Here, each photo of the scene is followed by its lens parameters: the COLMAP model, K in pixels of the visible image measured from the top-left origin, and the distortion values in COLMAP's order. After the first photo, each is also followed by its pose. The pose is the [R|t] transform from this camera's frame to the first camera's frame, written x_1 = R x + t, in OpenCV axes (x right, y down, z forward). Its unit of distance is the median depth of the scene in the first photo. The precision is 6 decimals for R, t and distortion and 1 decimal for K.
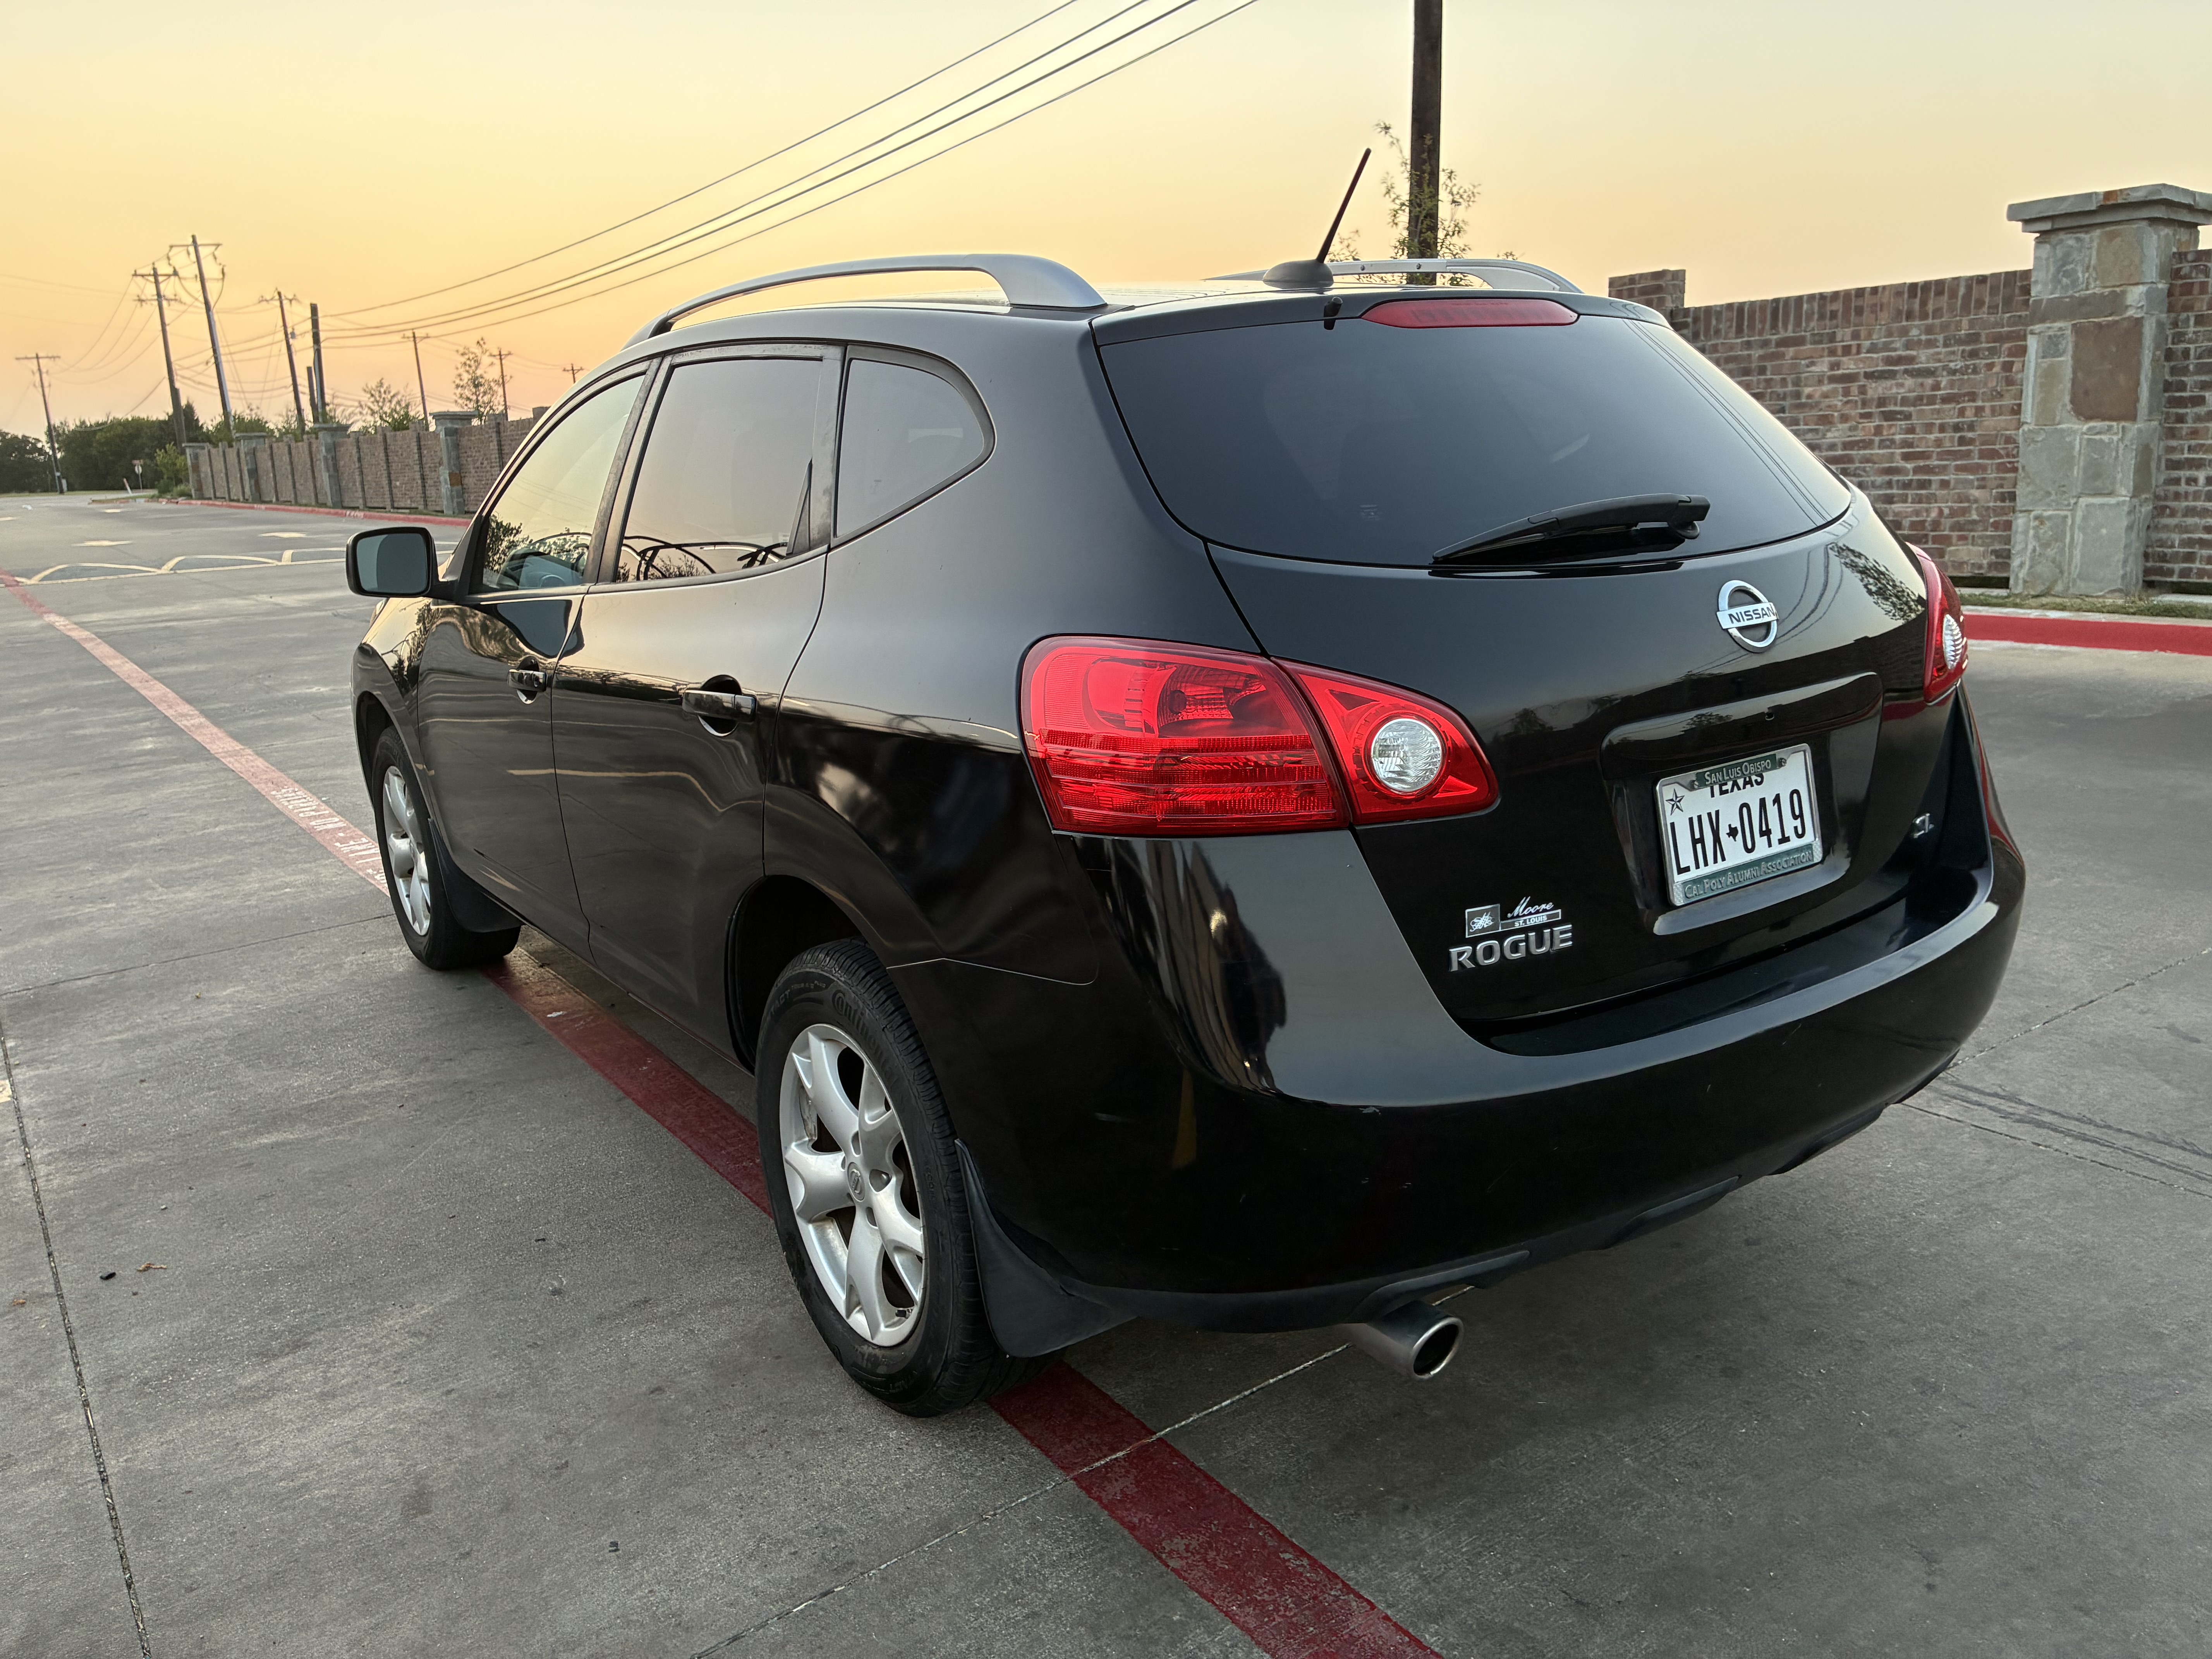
lens RADIAL K [[1666.7, 0, 1094.0], [0, 1666.7, 842.5], [0, 0, 1]] dist [-0.005556, -0.019795]
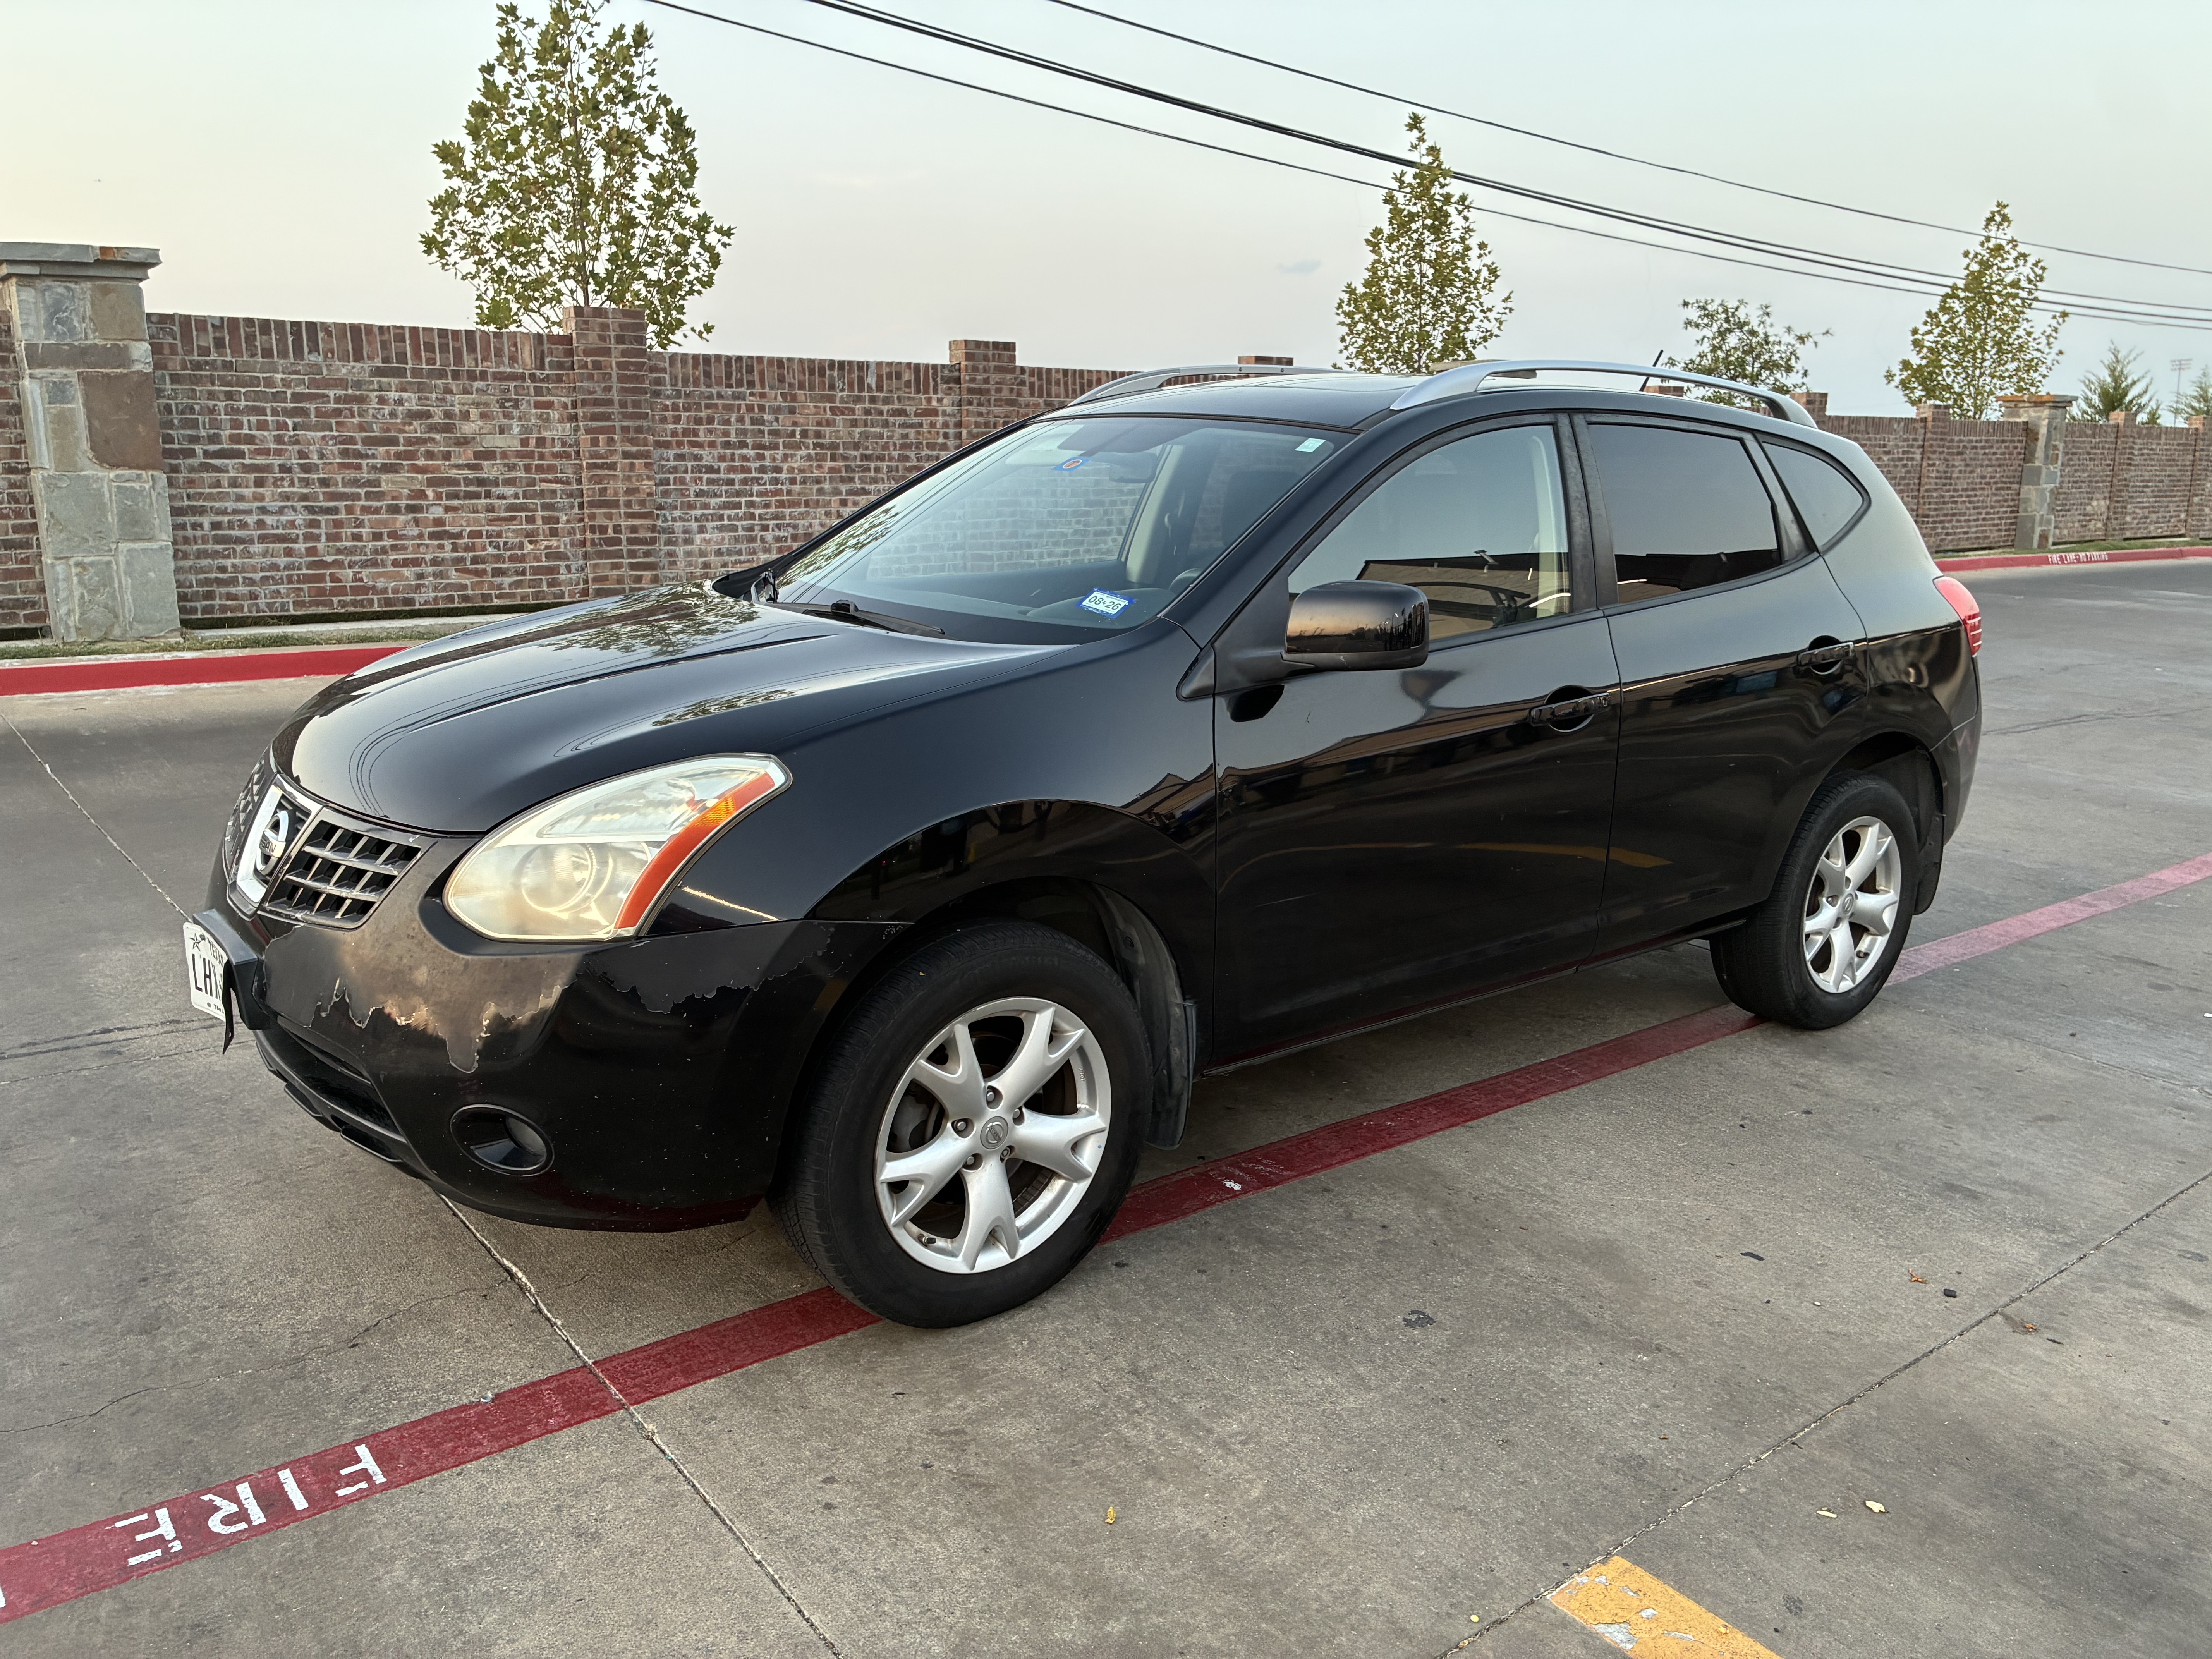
lens RADIAL K [[1666.7, 0, 1094.9], [0, 1666.7, 822.5], [0, 0, 1]] dist [-0.005556, -0.019795]
pose [[-0.016616, -0.169675, 0.985360, -0.462264], [0.224903, 0.959607, 0.169033, -0.083045], [-0.974239, 0.224419, 0.022216, 0.444040]]
